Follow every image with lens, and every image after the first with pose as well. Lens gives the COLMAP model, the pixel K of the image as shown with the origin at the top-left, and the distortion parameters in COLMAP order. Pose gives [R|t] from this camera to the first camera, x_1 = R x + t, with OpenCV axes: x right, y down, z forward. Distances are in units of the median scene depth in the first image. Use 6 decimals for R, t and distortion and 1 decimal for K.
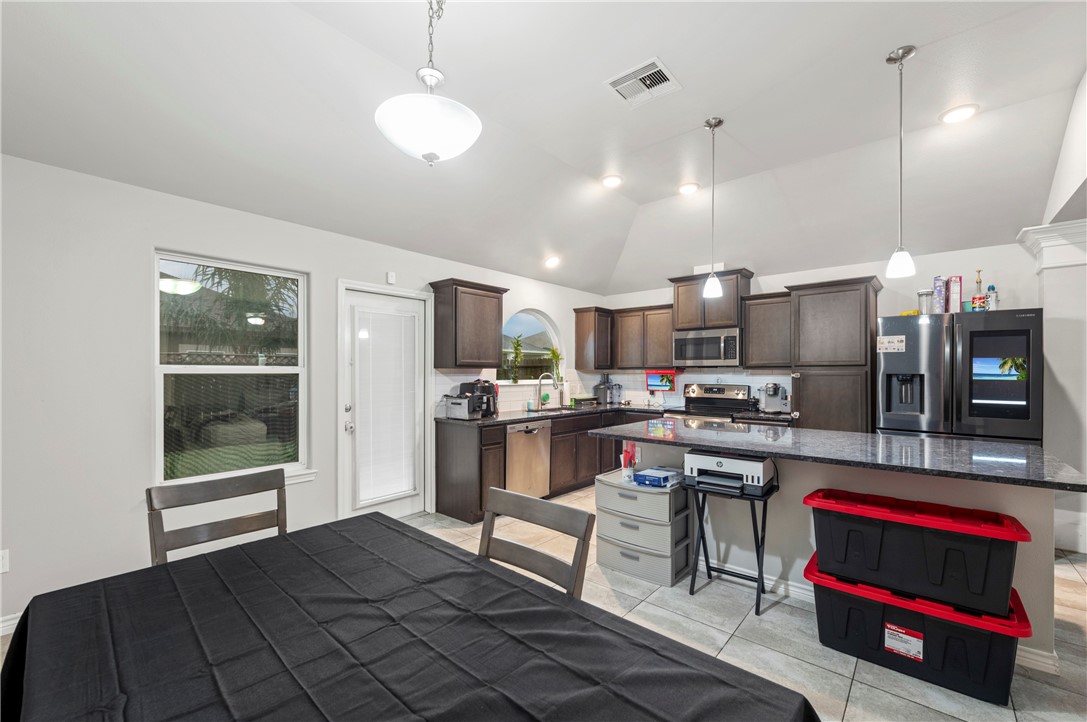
lens RADIAL K [[438.8, 0, 541.8], [0, 438.8, 367.3], [0, 0, 1]] dist [0.002927, -0.000042]
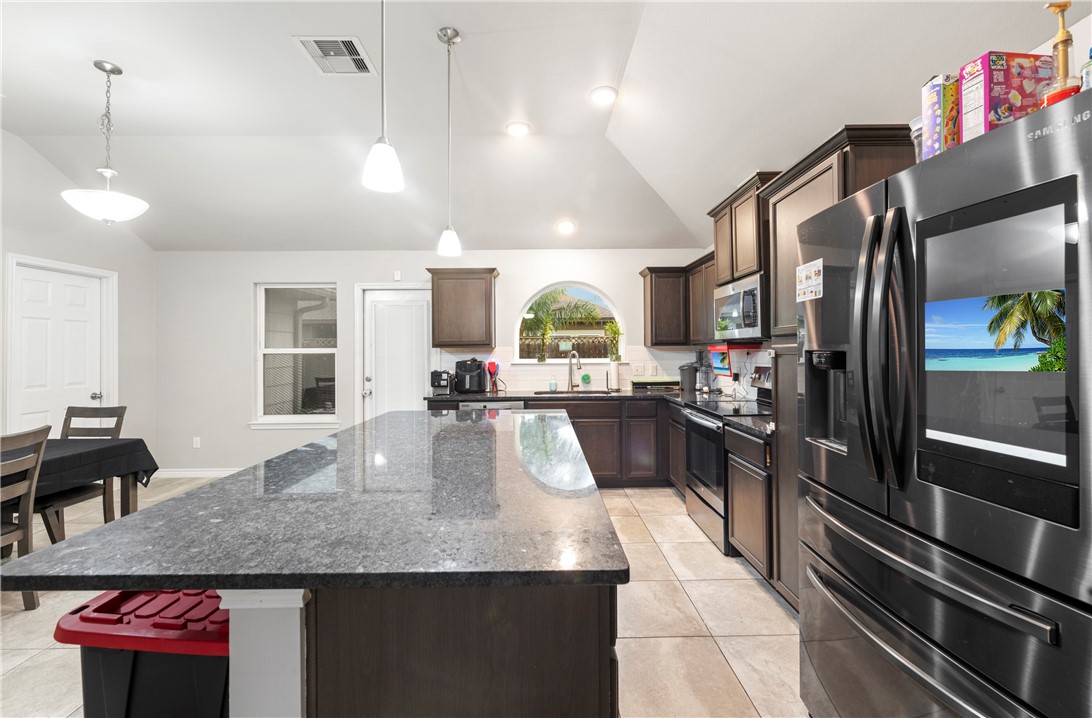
lens RADIAL K [[440.8, 0, 546.5], [0, 440.8, 348.3], [0, 0, 1]] dist [0.002927, -0.000042]
pose [[0.671373, -0.009856, -0.741054, 0.883039], [0.016093, 0.999870, 0.001281, 0.006671], [0.740945, -0.012786, 0.671444, 0.482263]]
